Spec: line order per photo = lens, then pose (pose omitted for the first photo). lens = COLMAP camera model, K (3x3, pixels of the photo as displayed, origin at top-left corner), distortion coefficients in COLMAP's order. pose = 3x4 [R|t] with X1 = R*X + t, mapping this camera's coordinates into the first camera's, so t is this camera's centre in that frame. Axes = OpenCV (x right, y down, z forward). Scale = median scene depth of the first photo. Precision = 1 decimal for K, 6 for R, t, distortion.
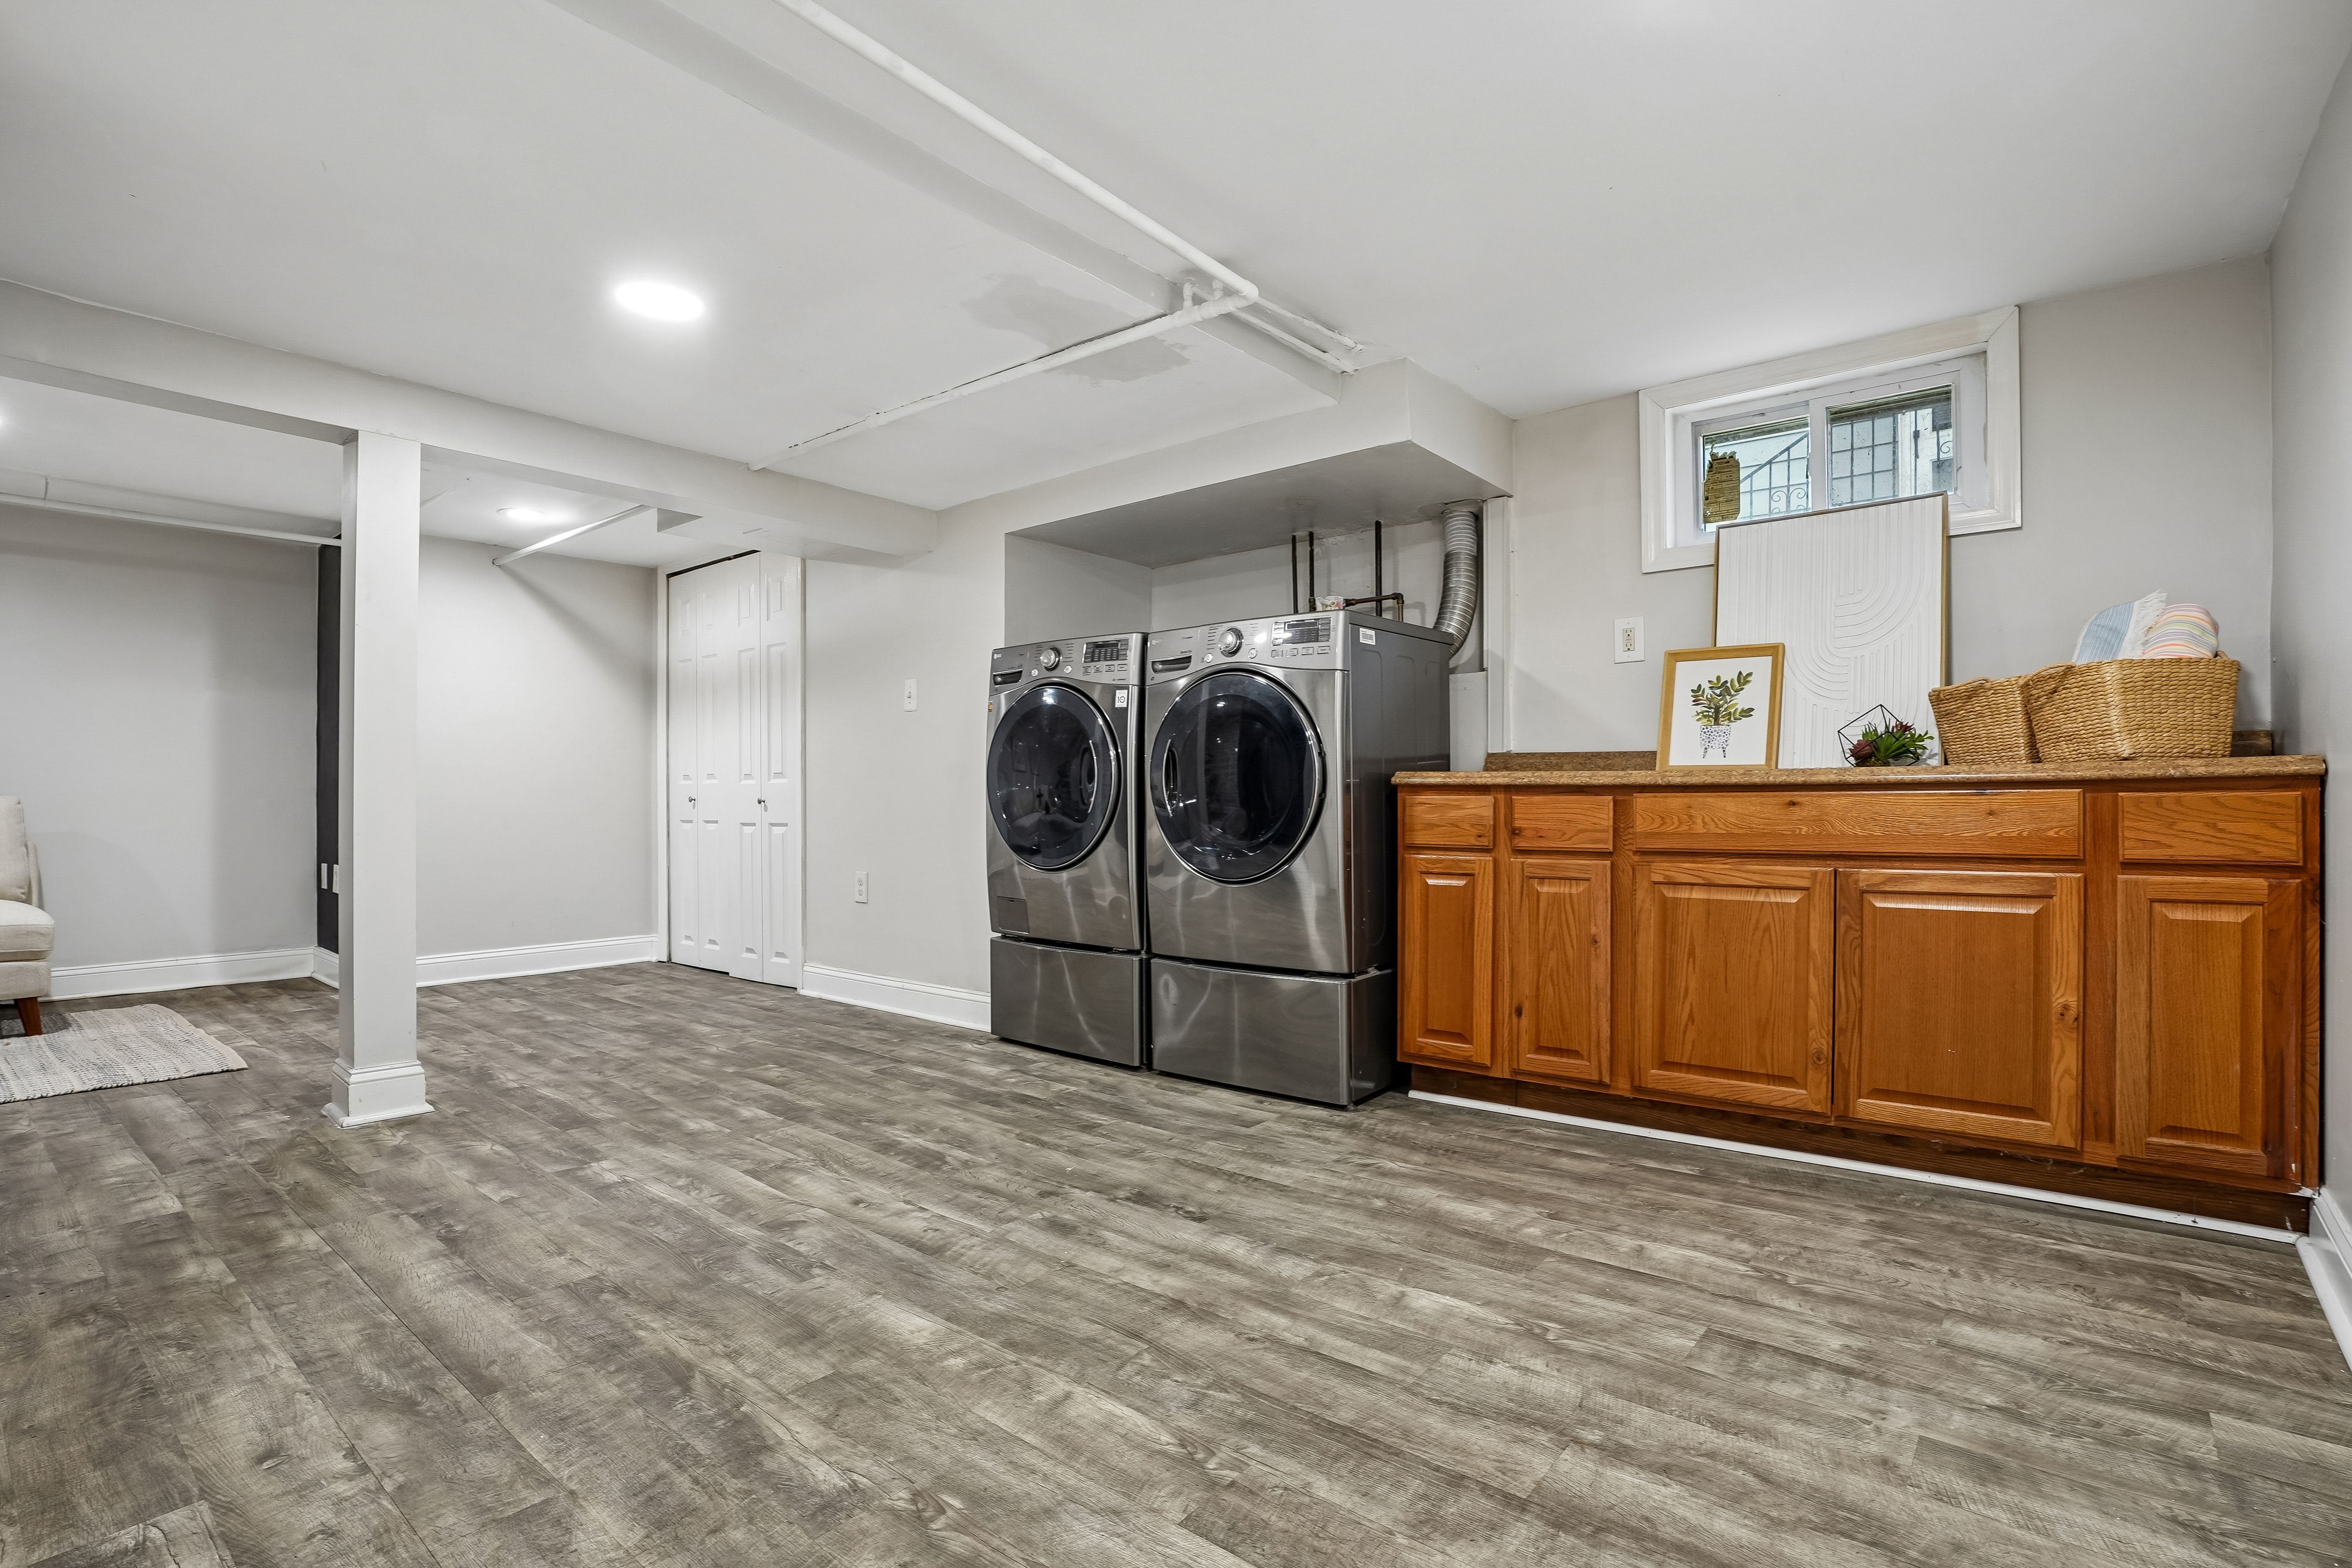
lens RADIAL K [[1137.5, 0, 1174.3], [0, 1137.5, 795.6], [0, 0, 1]] dist [-0.004599, -0.000367]
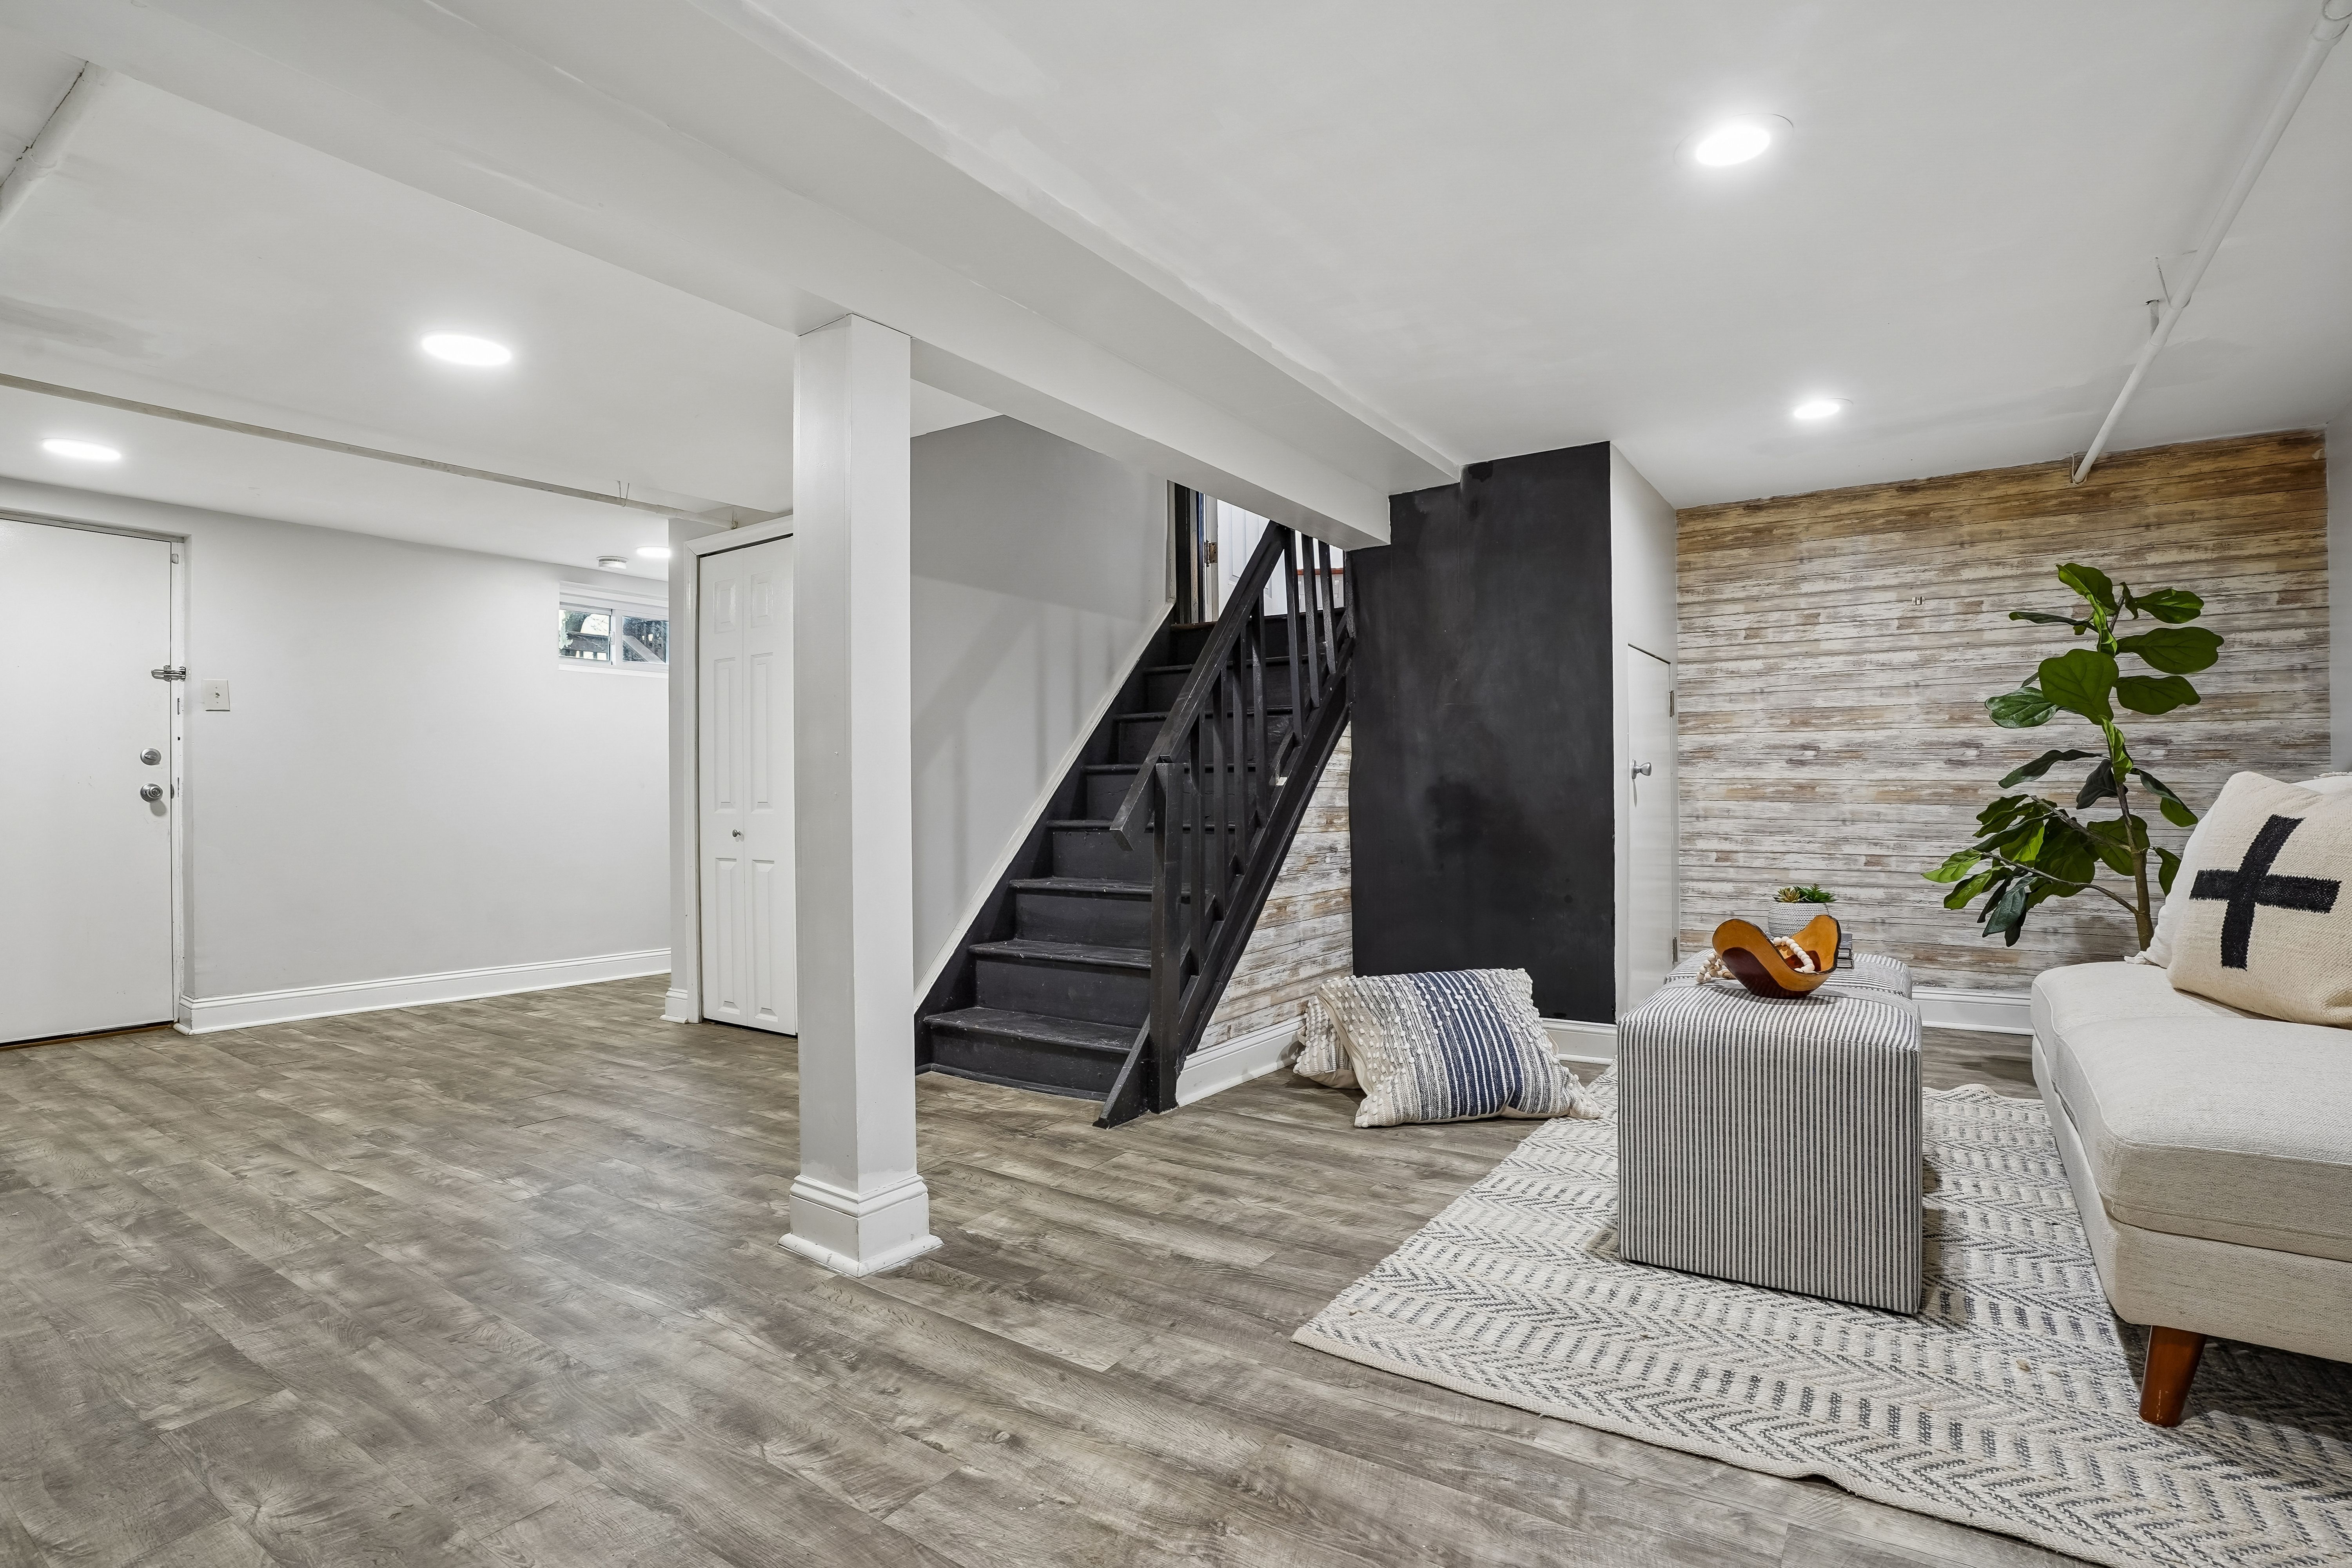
lens RADIAL K [[1137.5, 0, 1178.1], [0, 1137.5, 794.6], [0, 0, 1]] dist [-0.004599, -0.000367]
pose [[-0.994891, 0.005579, -0.100804, -0.943265], [0.007042, 0.999875, -0.014165, -0.003650], [0.100713, -0.014802, -0.994805, 1.989857]]
